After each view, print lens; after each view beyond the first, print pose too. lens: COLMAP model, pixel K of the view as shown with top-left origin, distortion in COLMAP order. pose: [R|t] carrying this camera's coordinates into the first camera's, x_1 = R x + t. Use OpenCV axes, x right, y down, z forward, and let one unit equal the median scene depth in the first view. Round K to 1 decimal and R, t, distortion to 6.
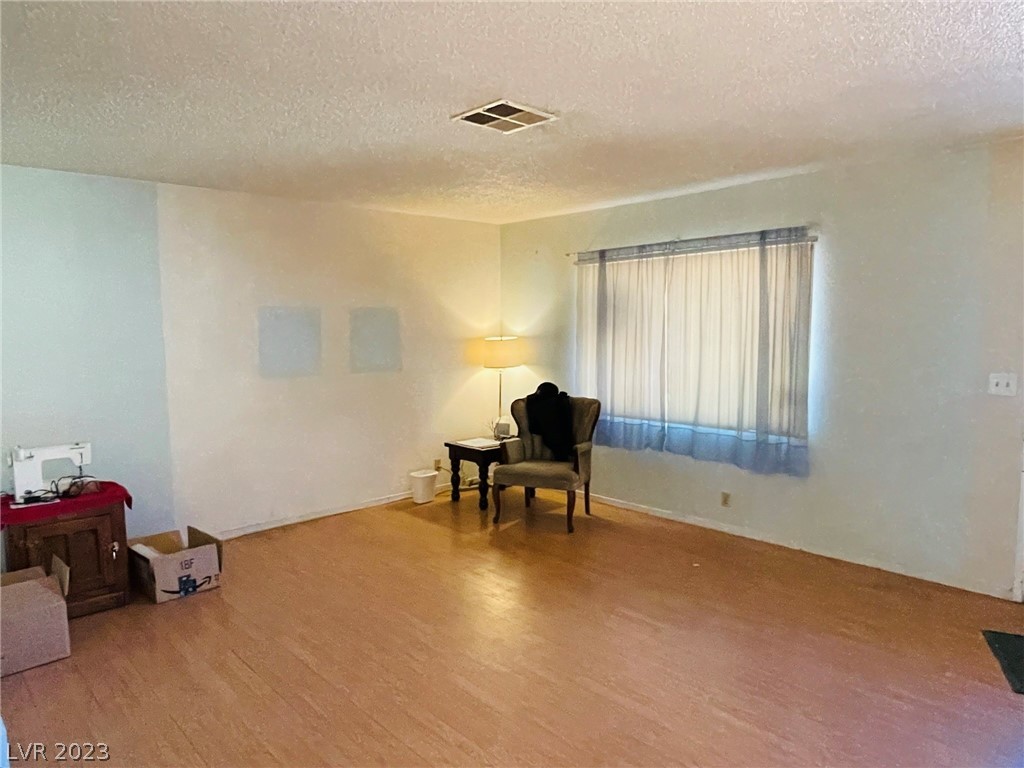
lens RADIAL K [[681.3, 0, 505.7], [0, 681.3, 384.8], [0, 0, 1]] dist [0.028587, -0.045400]
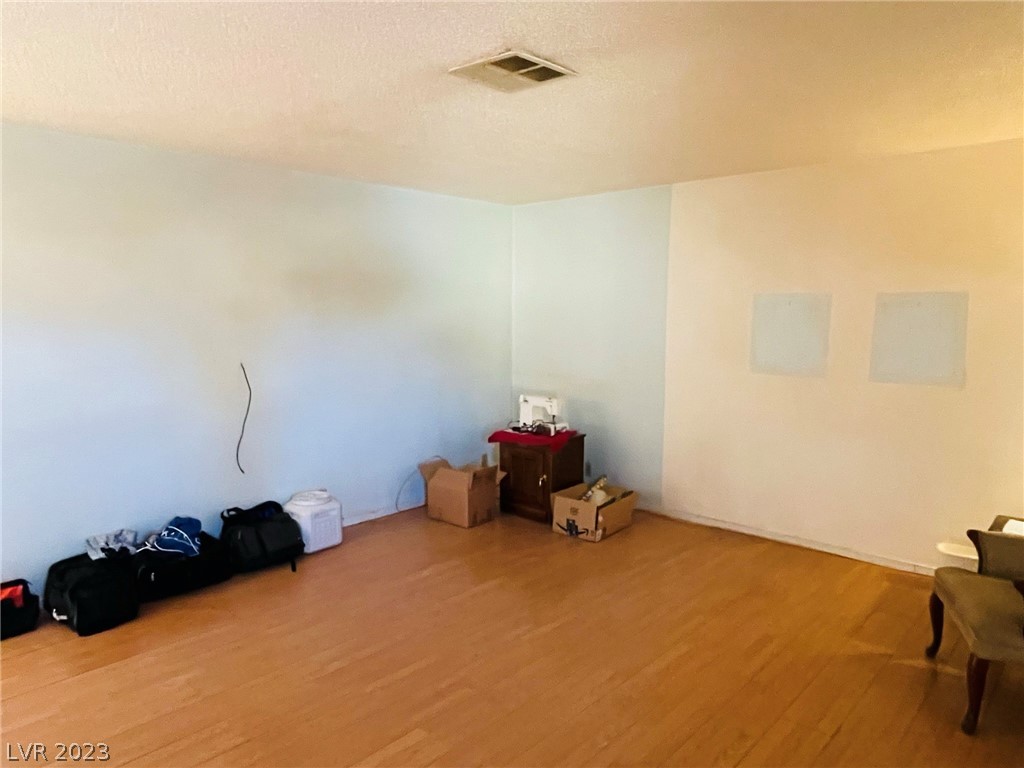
lens RADIAL K [[681.3, 0, 505.7], [0, 681.3, 384.8], [0, 0, 1]] dist [0.028587, -0.045400]
pose [[0.062898, 0.130639, -0.989433, 0.697105], [-0.087559, 0.988295, 0.124922, -0.100759], [0.994172, 0.078777, 0.073601, 0.771957]]
